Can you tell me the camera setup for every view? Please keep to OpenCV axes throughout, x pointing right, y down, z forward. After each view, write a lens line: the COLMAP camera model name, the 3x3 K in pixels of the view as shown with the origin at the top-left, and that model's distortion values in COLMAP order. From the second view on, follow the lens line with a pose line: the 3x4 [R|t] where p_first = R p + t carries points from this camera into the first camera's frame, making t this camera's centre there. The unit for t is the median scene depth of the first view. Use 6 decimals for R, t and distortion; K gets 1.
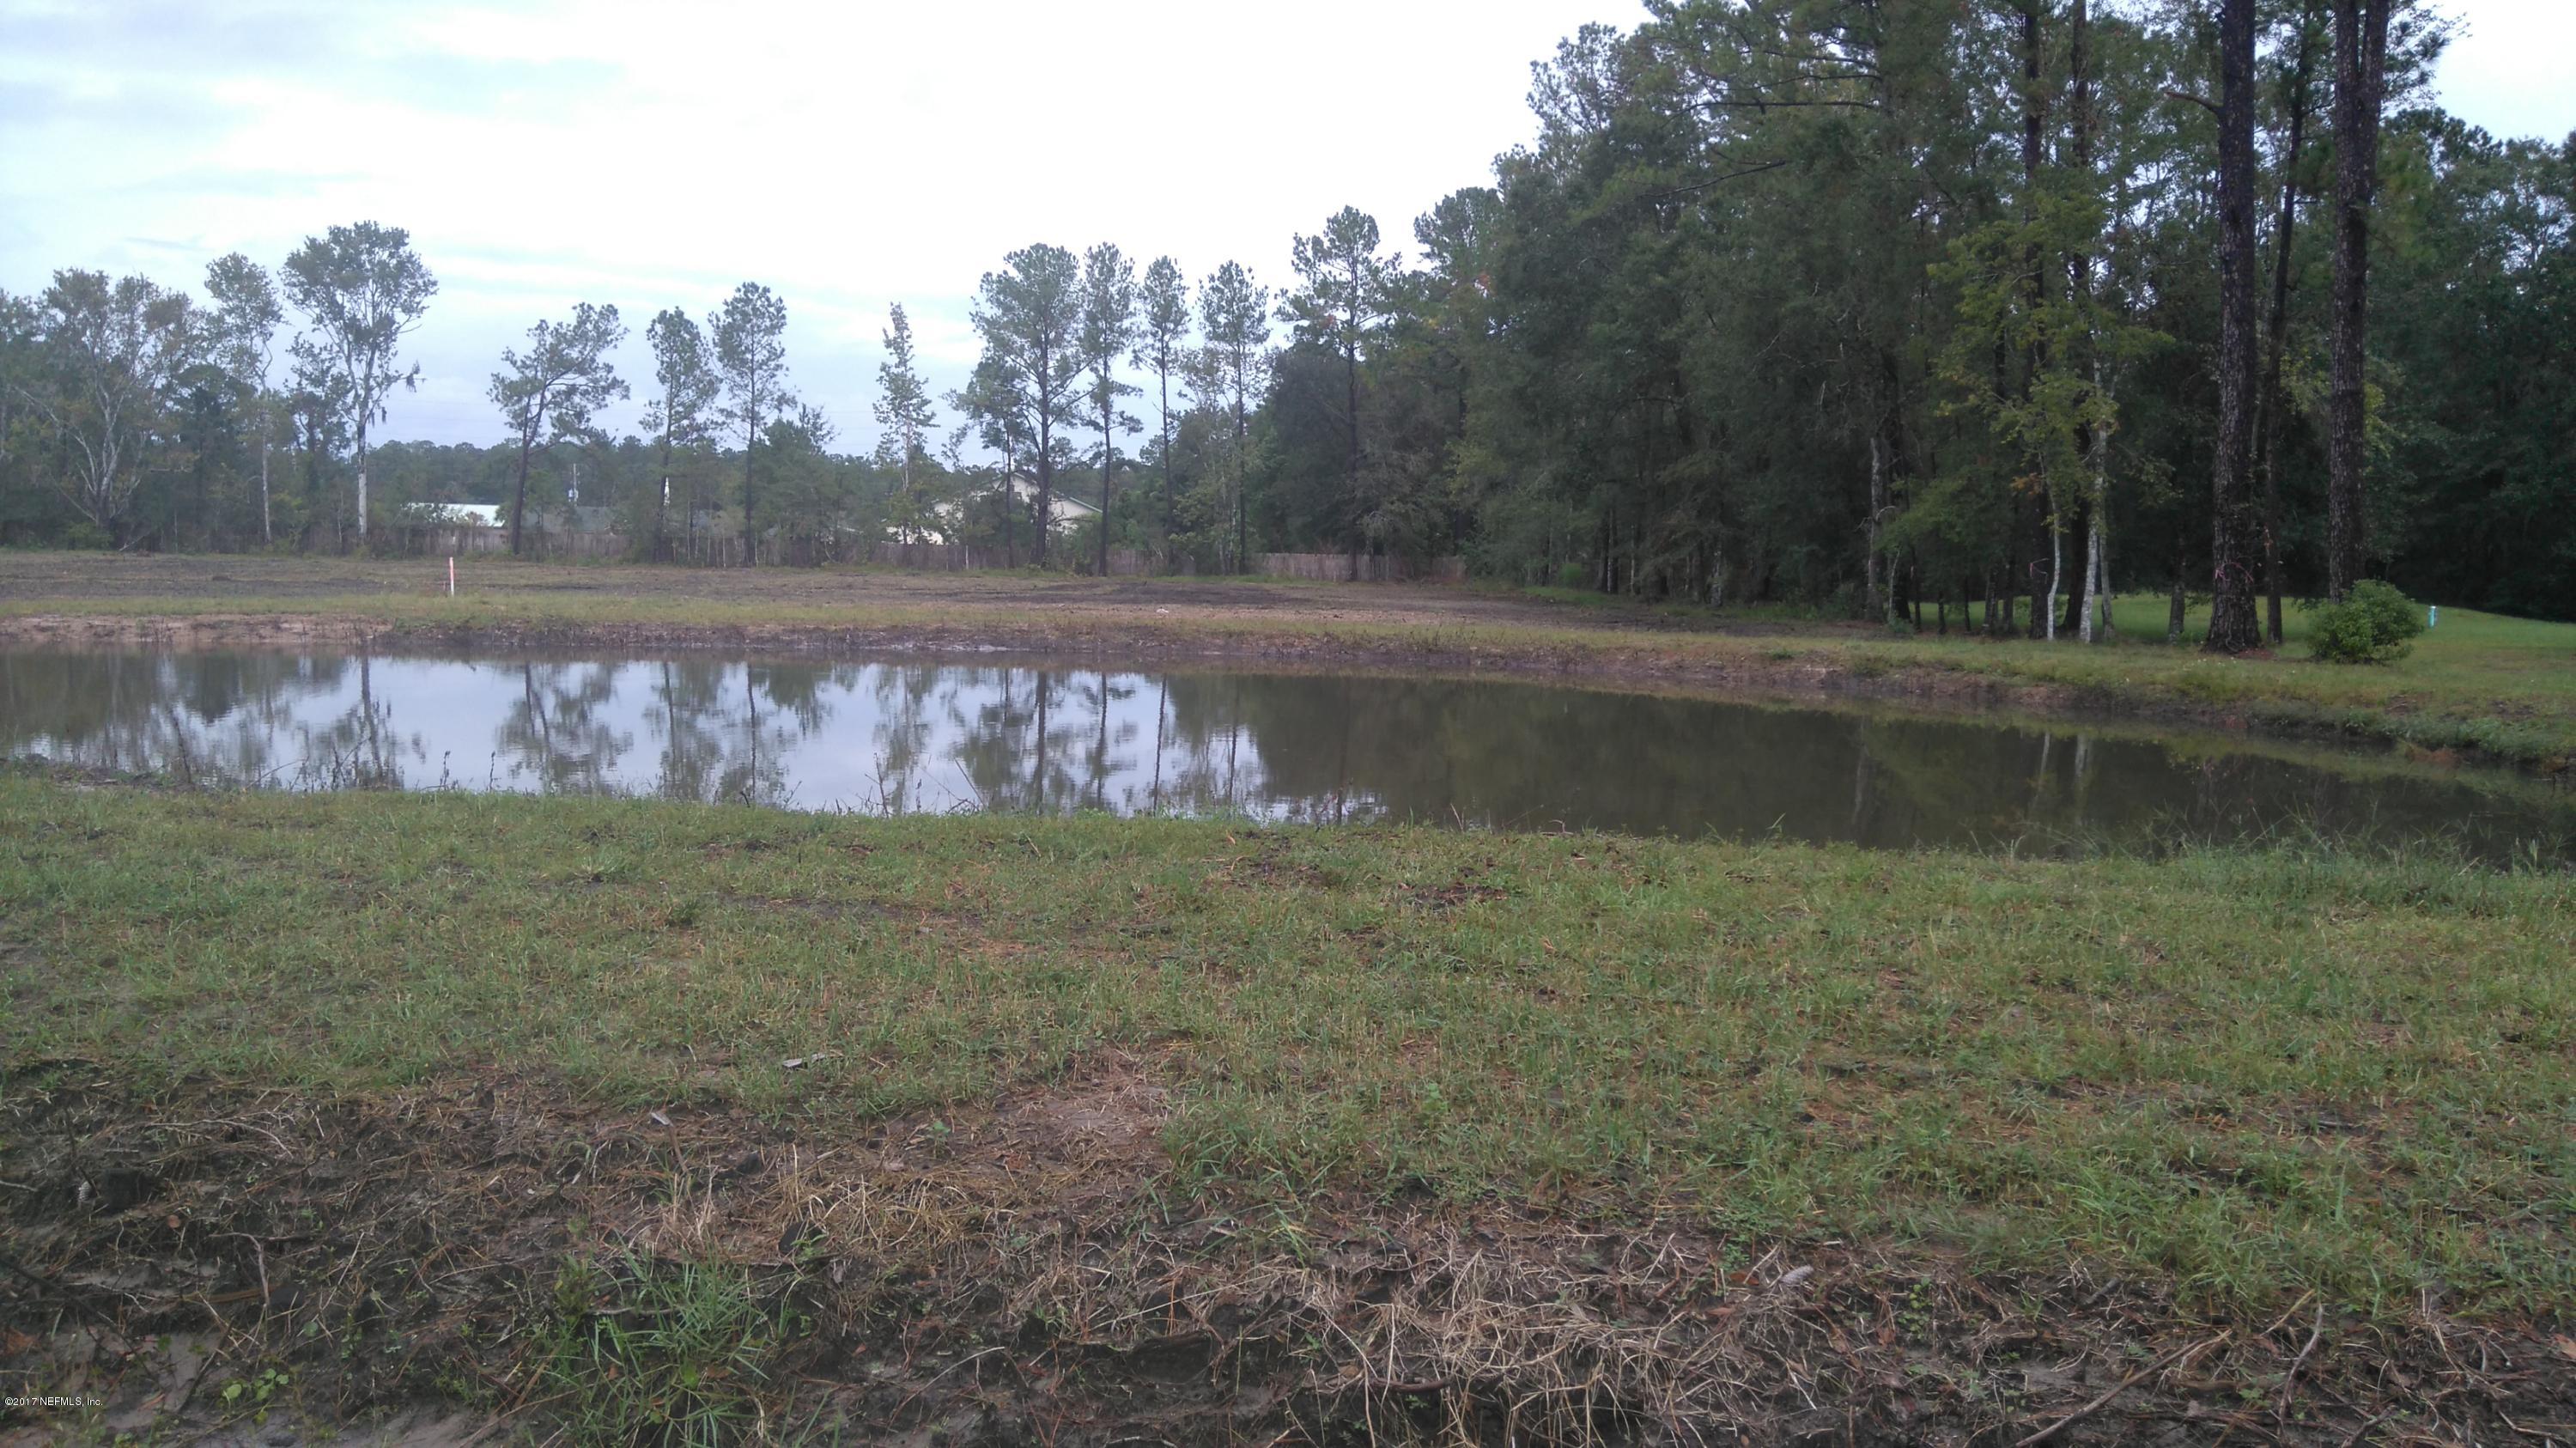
lens RADIAL K [[1954.6, 0, 1278.3], [0, 1954.6, 717.9], [0, 0, 1]] dist [0.088509, -0.137943]
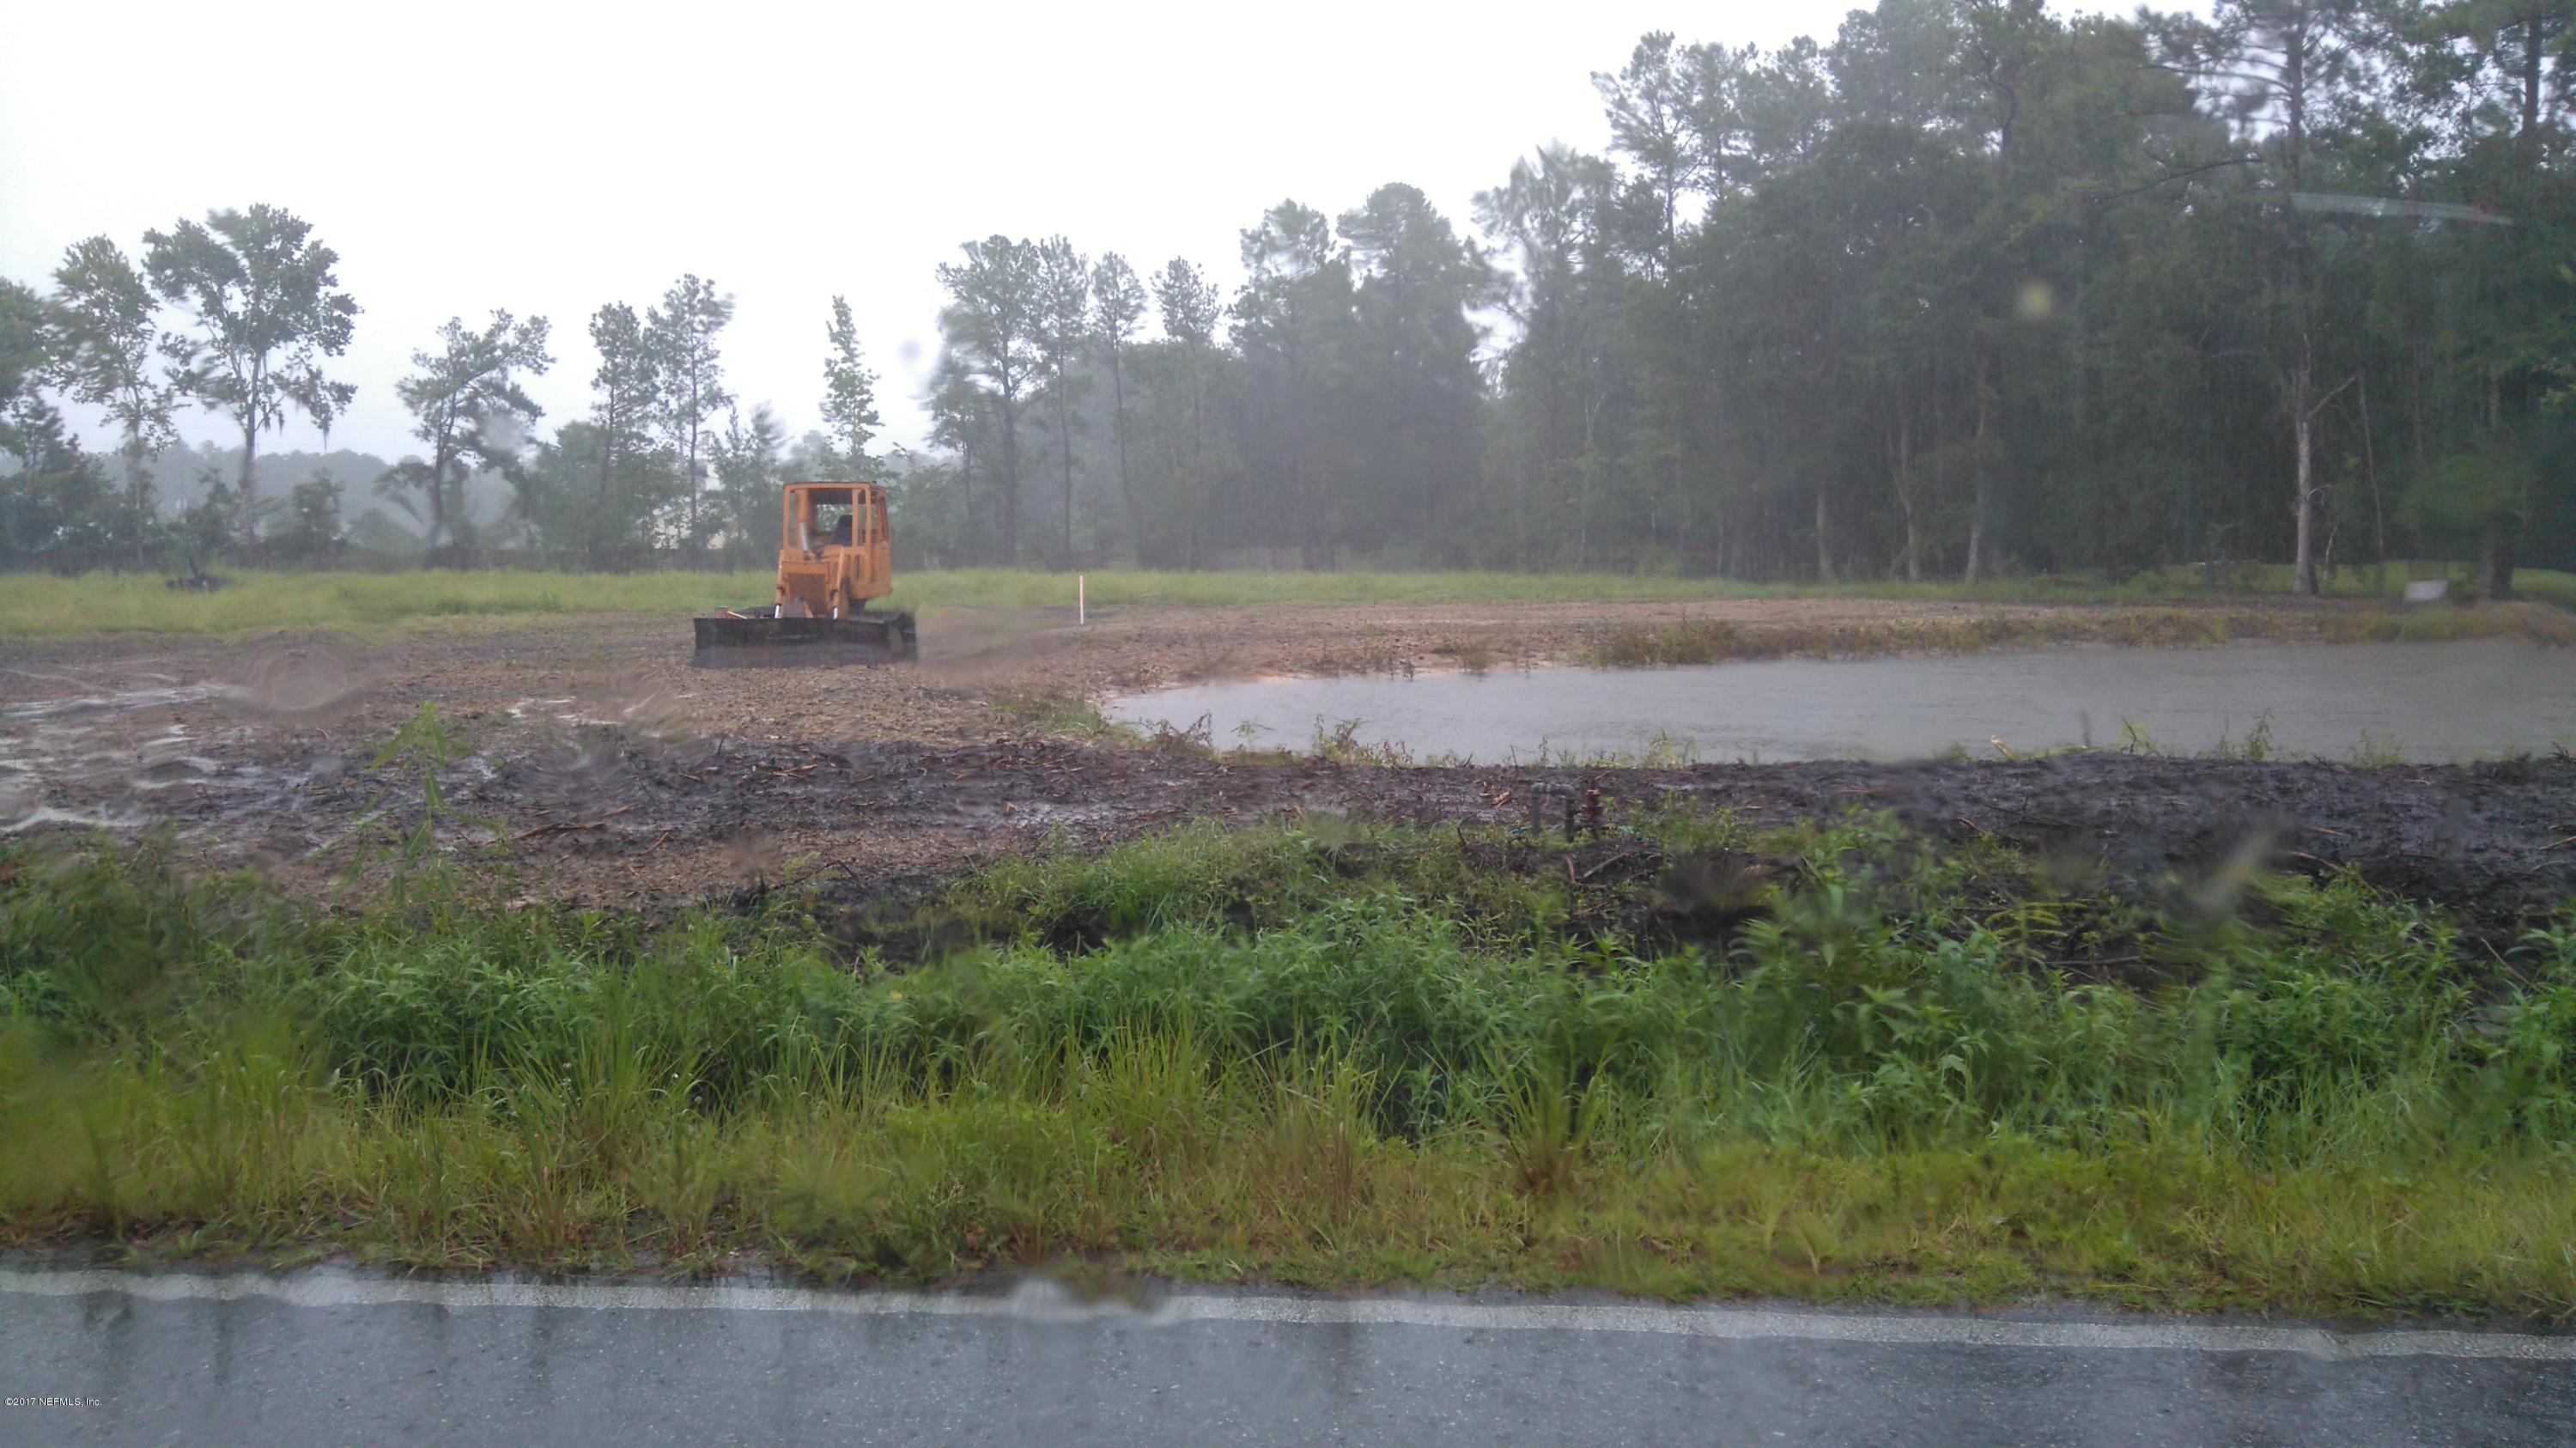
lens RADIAL K [[1974.2, 0, 1269.9], [0, 1974.2, 702.6], [0, 0, 1]] dist [0.011889, 0.022732]
pose [[0.969496, -0.046108, 0.240732, -0.232003], [0.047294, 0.998881, 0.000852, -0.006750], [-0.240502, 0.010559, 0.970591, 0.028895]]
